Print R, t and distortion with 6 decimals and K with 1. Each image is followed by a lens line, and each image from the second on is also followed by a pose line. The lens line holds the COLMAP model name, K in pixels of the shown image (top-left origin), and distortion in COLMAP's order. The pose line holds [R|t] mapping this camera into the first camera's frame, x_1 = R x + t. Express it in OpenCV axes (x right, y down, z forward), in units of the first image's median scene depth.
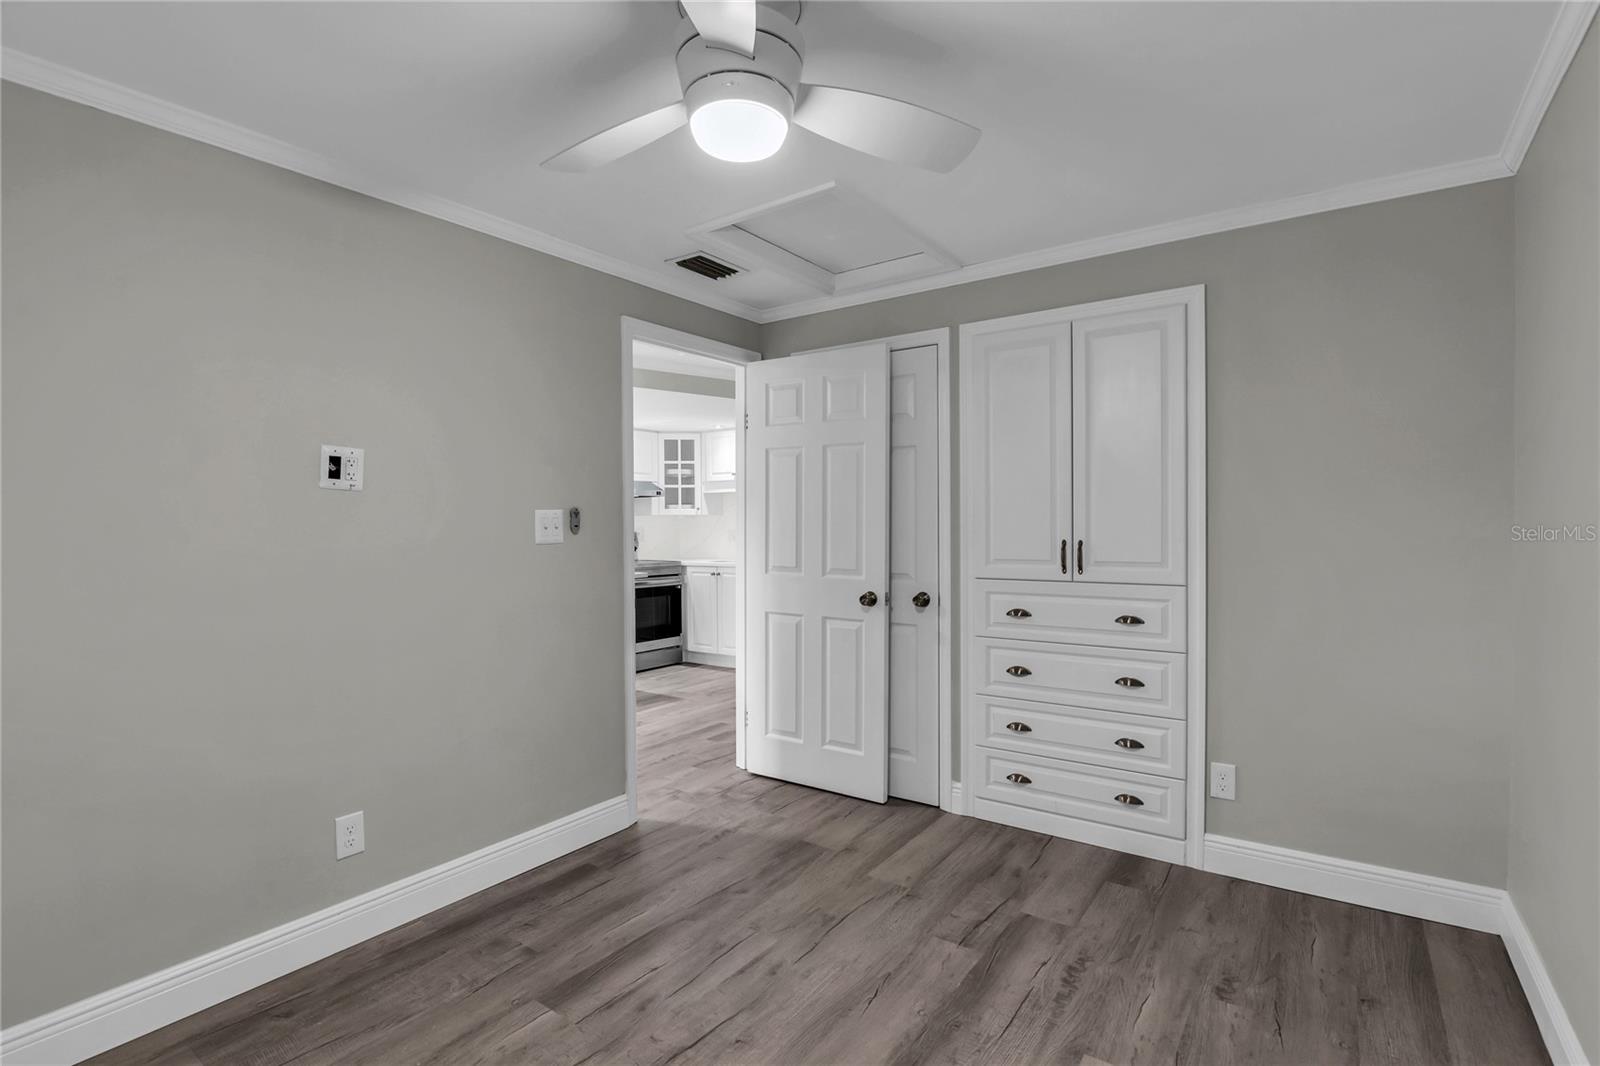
lens RADIAL K [[782.2, 0, 804.5], [0, 782.2, 527.2], [0, 0, 1]] dist [-0.004124, 0.000082]
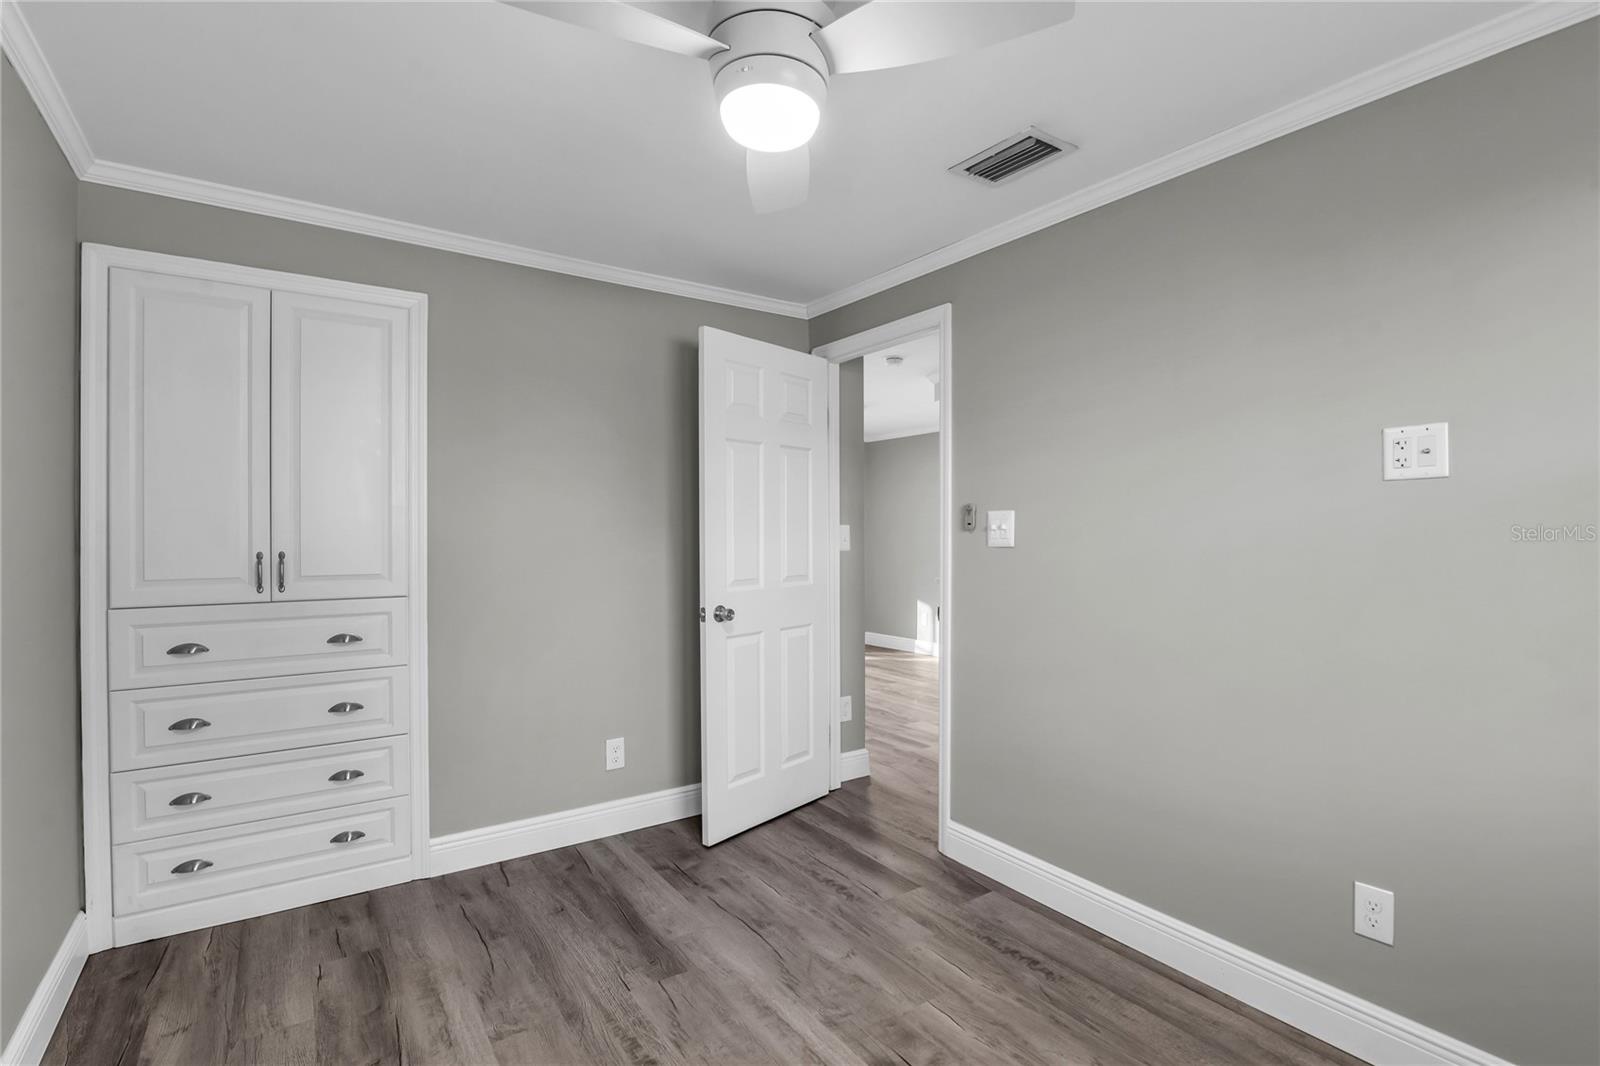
lens RADIAL K [[782.2, 0, 808.8], [0, 782.2, 532.9], [0, 0, 1]] dist [-0.004124, 0.000082]
pose [[0.348253, 0.001705, 0.937399, -0.238279], [0.005282, 0.999979, -0.003781, 0.002165], [-0.937386, 0.006268, 0.348237, 0.173223]]
